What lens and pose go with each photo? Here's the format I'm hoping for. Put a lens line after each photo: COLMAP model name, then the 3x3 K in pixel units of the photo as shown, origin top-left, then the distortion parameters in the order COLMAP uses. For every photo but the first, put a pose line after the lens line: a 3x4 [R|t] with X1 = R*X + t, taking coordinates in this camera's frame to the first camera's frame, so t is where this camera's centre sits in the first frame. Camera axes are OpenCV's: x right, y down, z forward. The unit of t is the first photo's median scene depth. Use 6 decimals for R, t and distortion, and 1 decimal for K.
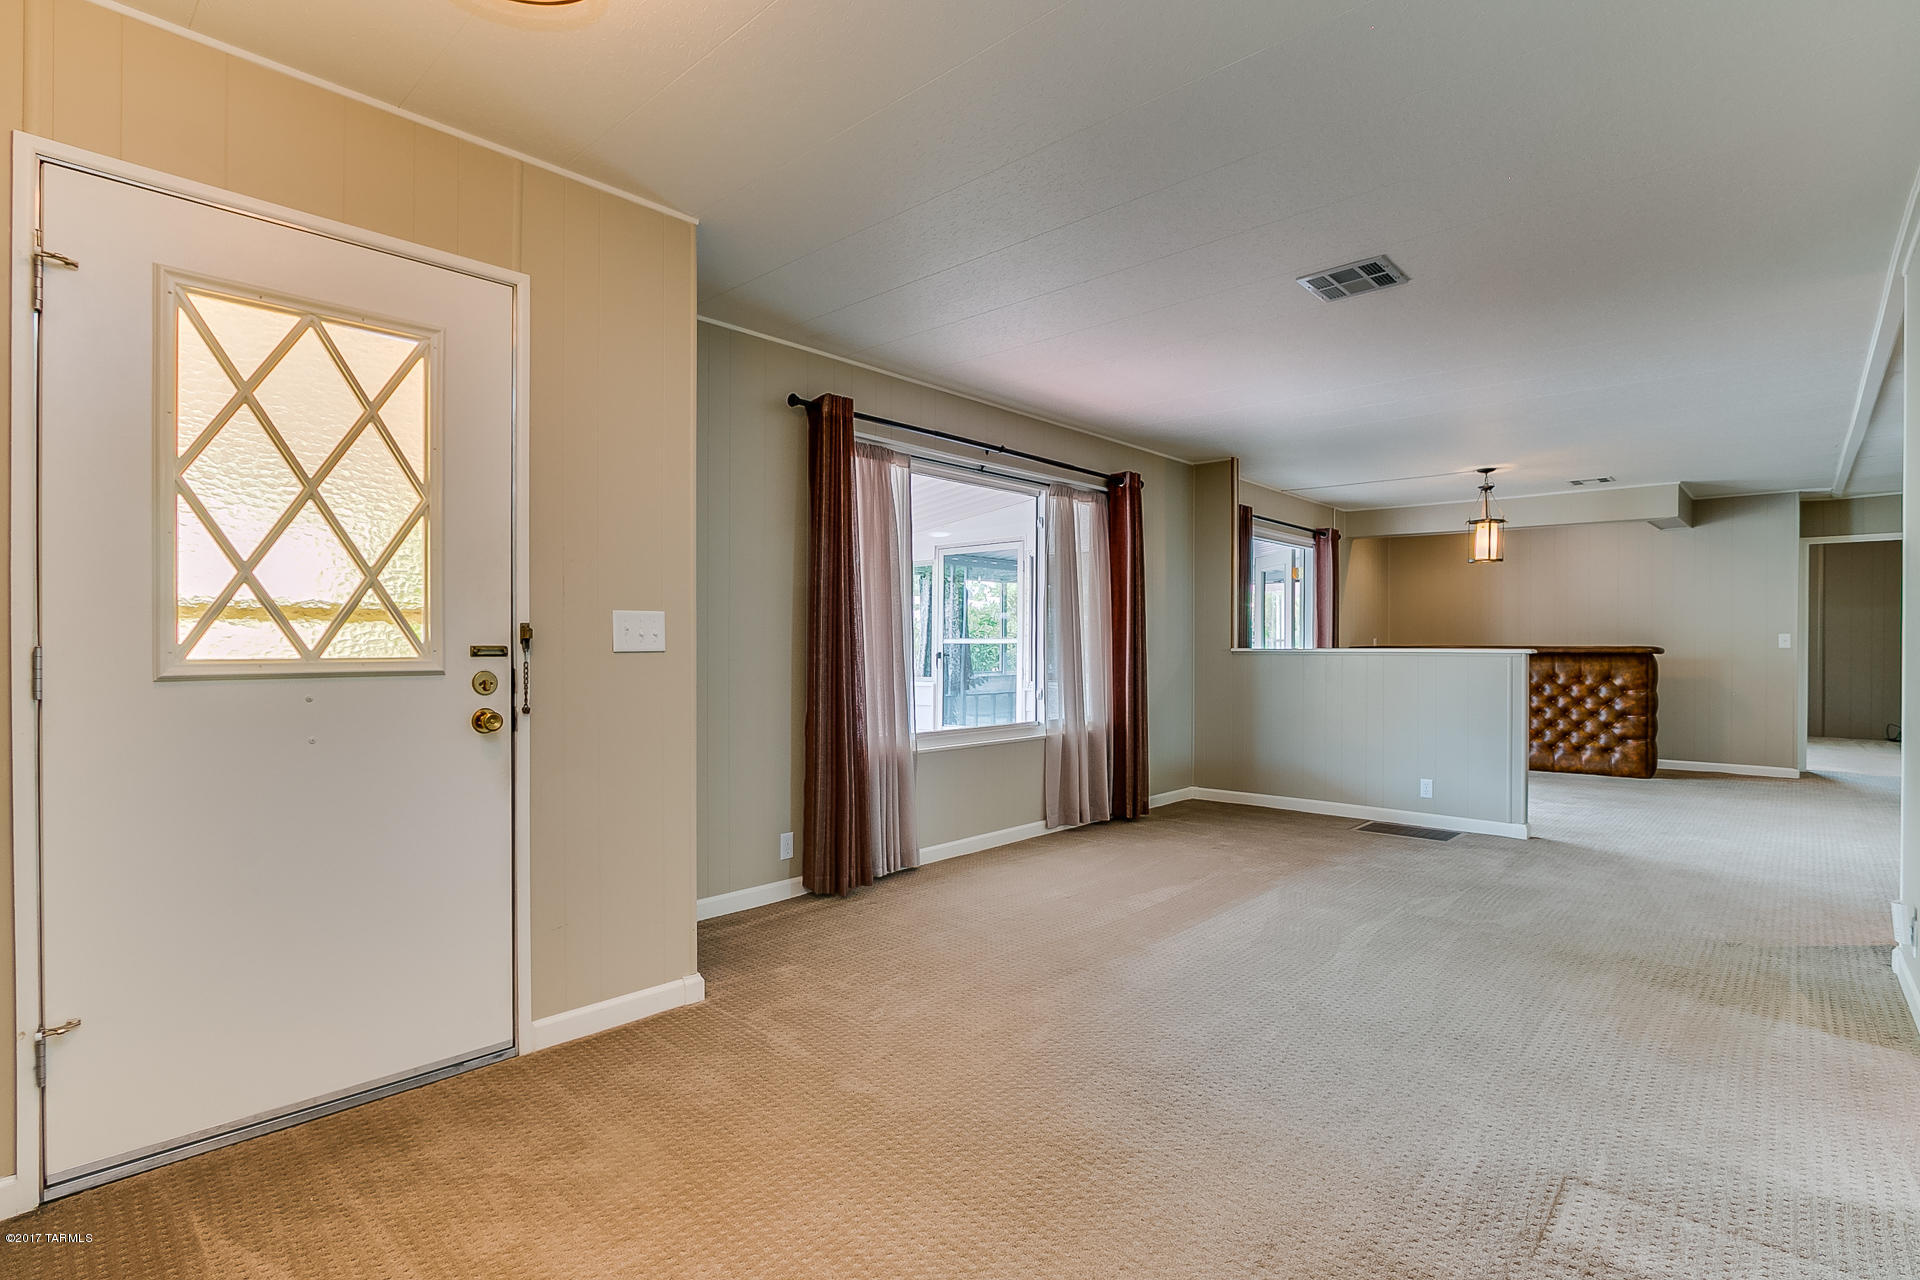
lens RADIAL K [[910.6, 0, 951.8], [0, 910.6, 647.9], [0, 0, 1]] dist [-0.001347, -0.000037]
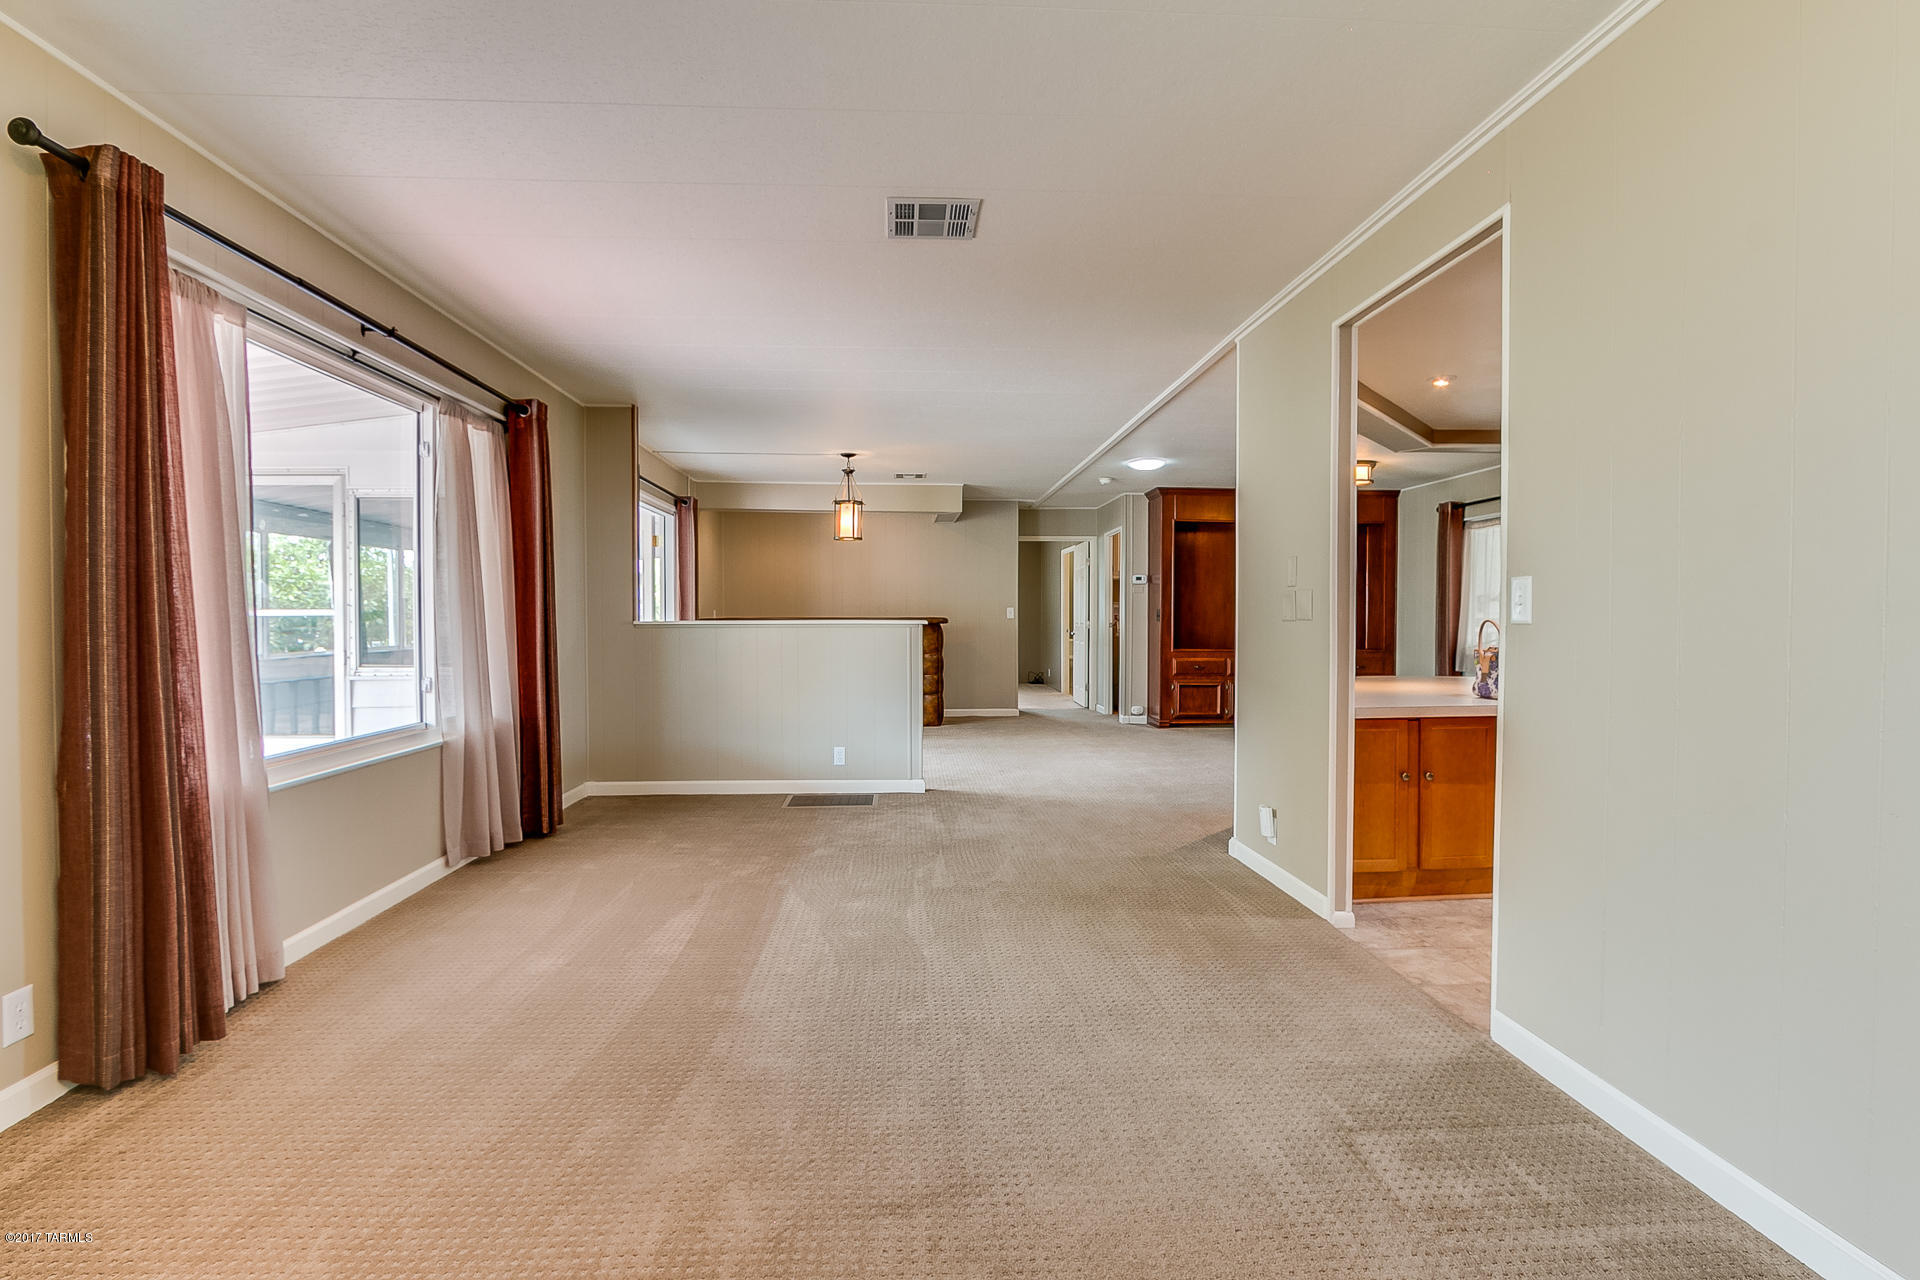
lens RADIAL K [[900.5, 0, 953.6], [0, 900.5, 633.8], [0, 0, 1]] dist [-0.032919, 0.012634]
pose [[0.703128, -0.015606, 0.710892, -0.125451], [0.004586, 0.999838, 0.017413, -0.000826], [-0.711048, -0.008983, 0.703086, 0.223585]]
